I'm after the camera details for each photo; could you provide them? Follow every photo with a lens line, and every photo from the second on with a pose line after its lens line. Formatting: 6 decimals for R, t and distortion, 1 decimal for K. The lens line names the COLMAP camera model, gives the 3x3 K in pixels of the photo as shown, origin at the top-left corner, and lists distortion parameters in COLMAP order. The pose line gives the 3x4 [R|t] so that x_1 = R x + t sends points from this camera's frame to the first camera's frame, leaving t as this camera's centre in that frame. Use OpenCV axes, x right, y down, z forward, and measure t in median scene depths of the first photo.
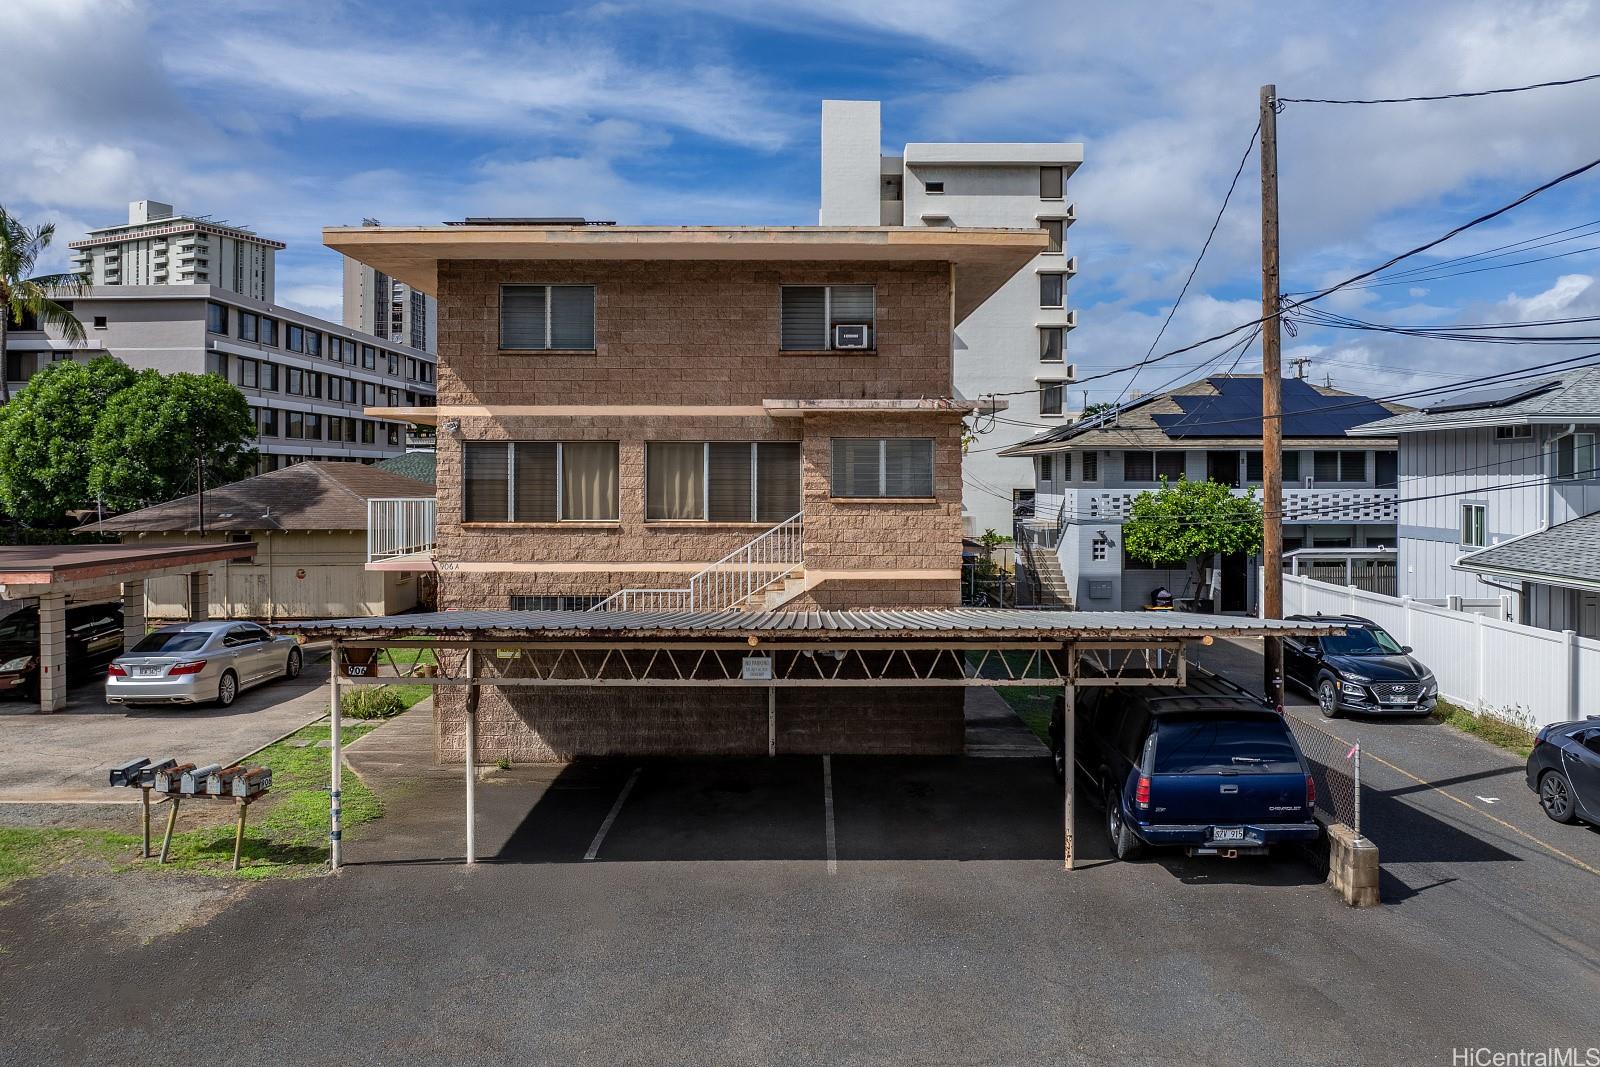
lens RADIAL K [[1129.9, 0, 798.7], [0, 1129.9, 469.5], [0, 0, 1]] dist [-0.040097, -0.002793]
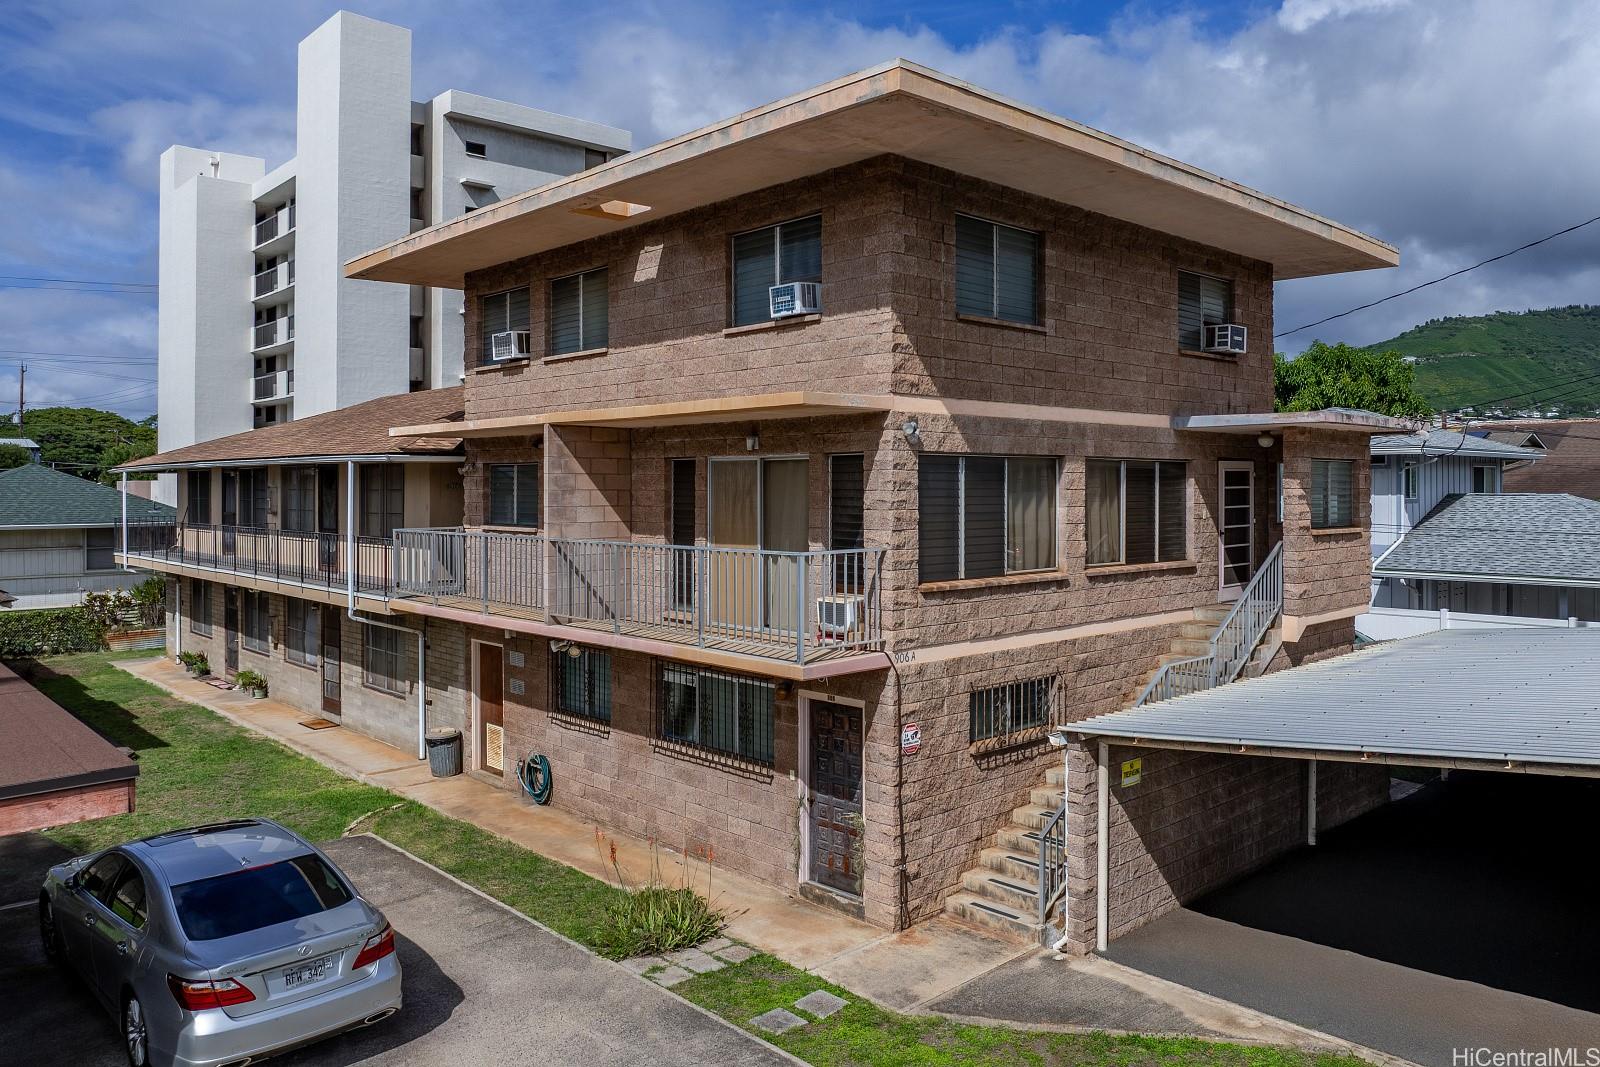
lens RADIAL K [[1162.6, 0, 794.1], [0, 1162.6, 473.5], [0, 0, 1]] dist [-0.033322, 0.000303]
pose [[0.740582, 0.004939, 0.671948, -0.779780], [-0.000389, 0.999976, -0.006921, -0.009726], [-0.671966, 0.004865, 0.740566, 0.570051]]
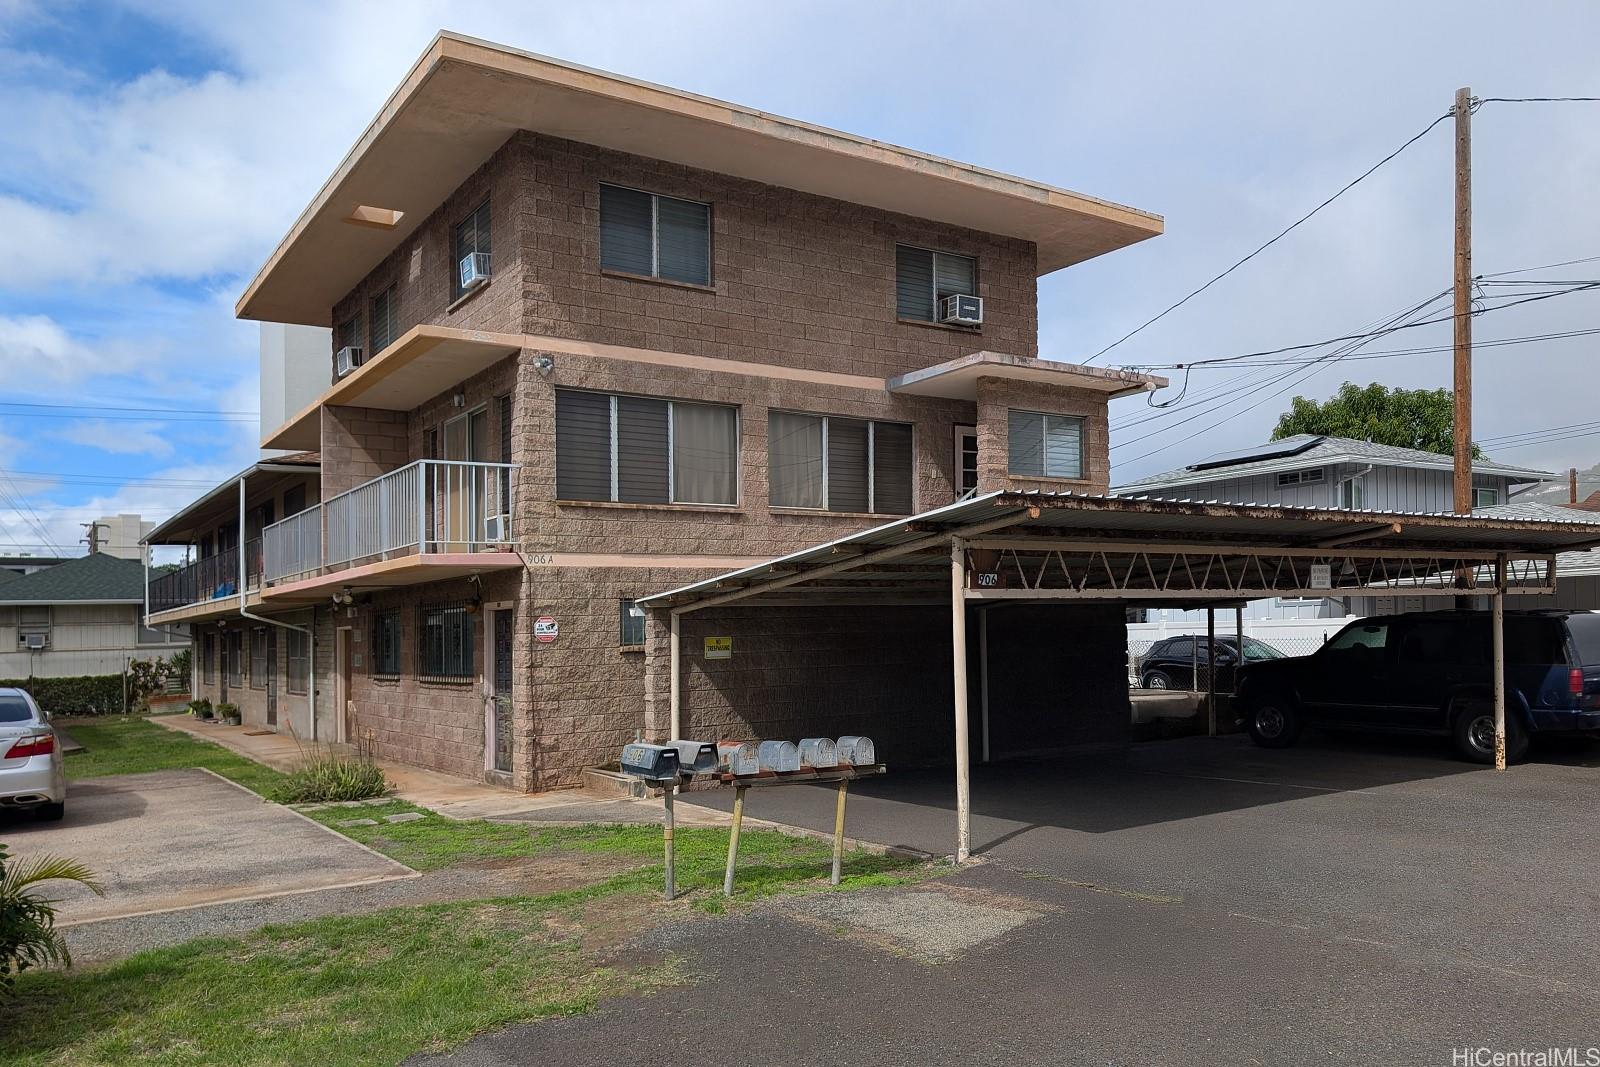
lens RADIAL K [[1225.1, 0, 809.3], [0, 1225.1, 599.8], [0, 0, 1]] dist [0.008864, -0.010276]
pose [[0.831182, -0.006073, 0.555967, -0.600289], [0.023097, 0.999454, -0.023612, 0.133939], [-0.555520, 0.032467, 0.830869, 0.258609]]
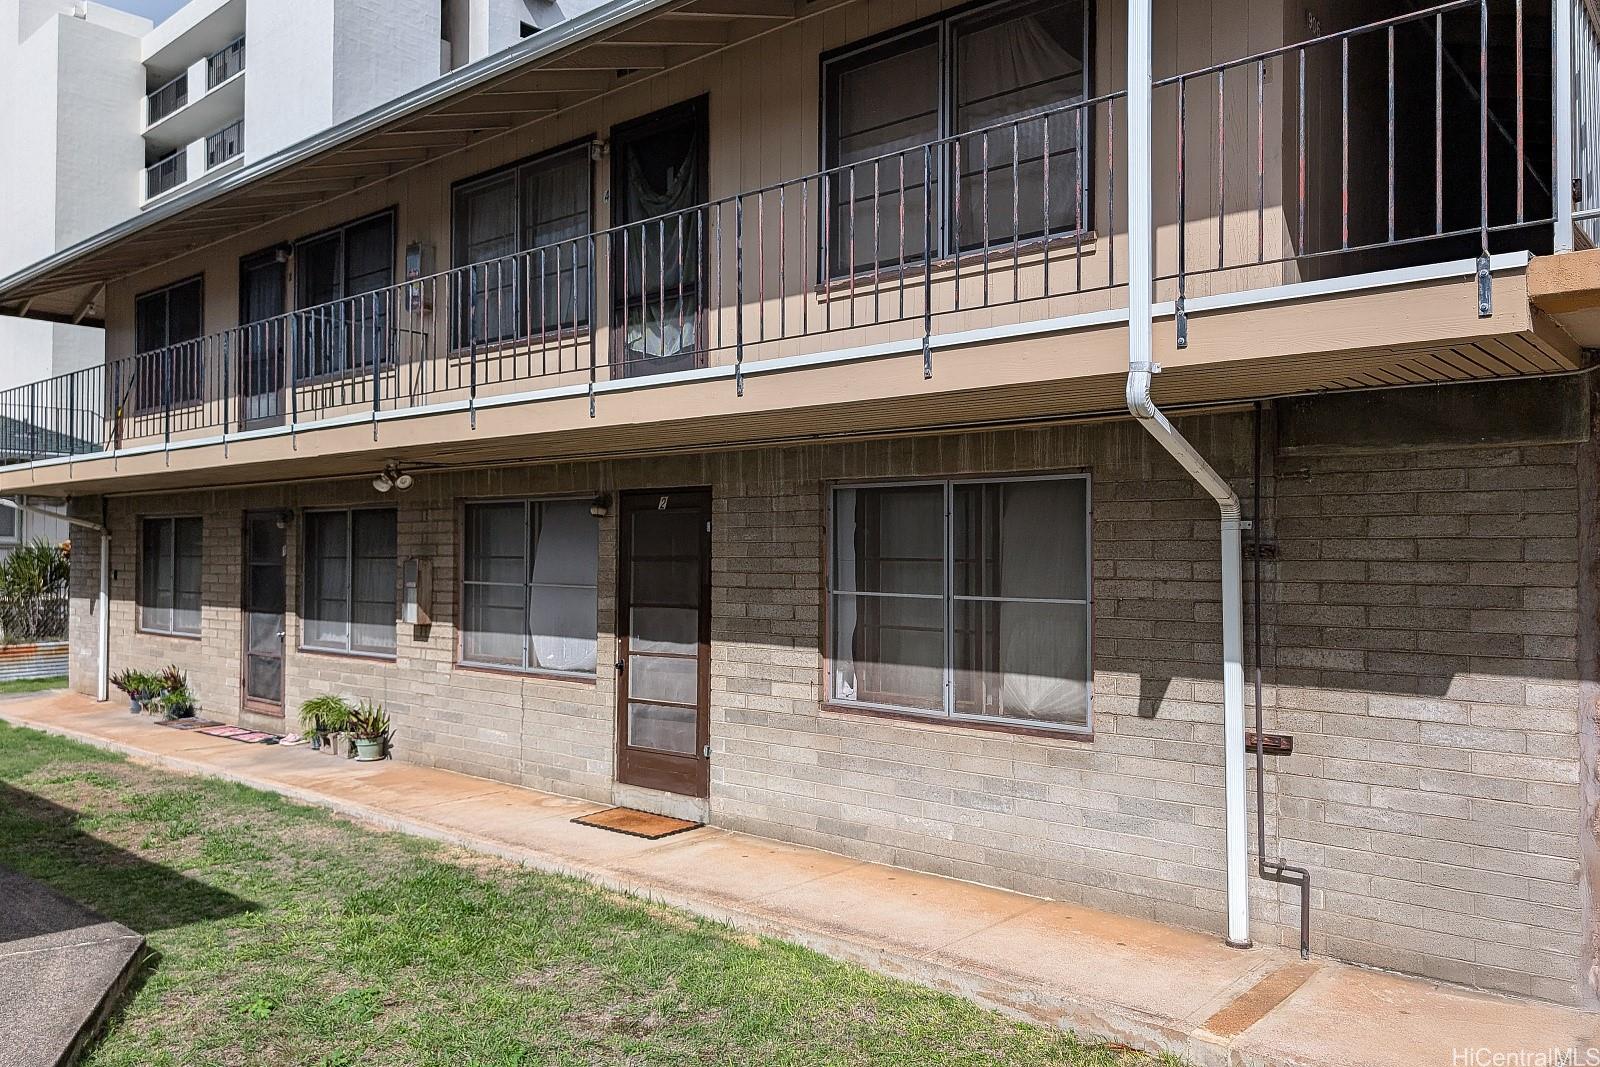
lens RADIAL K [[1172.7, 0, 810.0], [0, 1172.7, 535.5], [0, 0, 1]] dist [0.022291, -0.011056]
pose [[0.649695, 0.016284, 0.760020, -0.635146], [-0.008885, 0.999865, -0.013828, 0.140815], [-0.760143, 0.002231, 0.649752, 1.454231]]
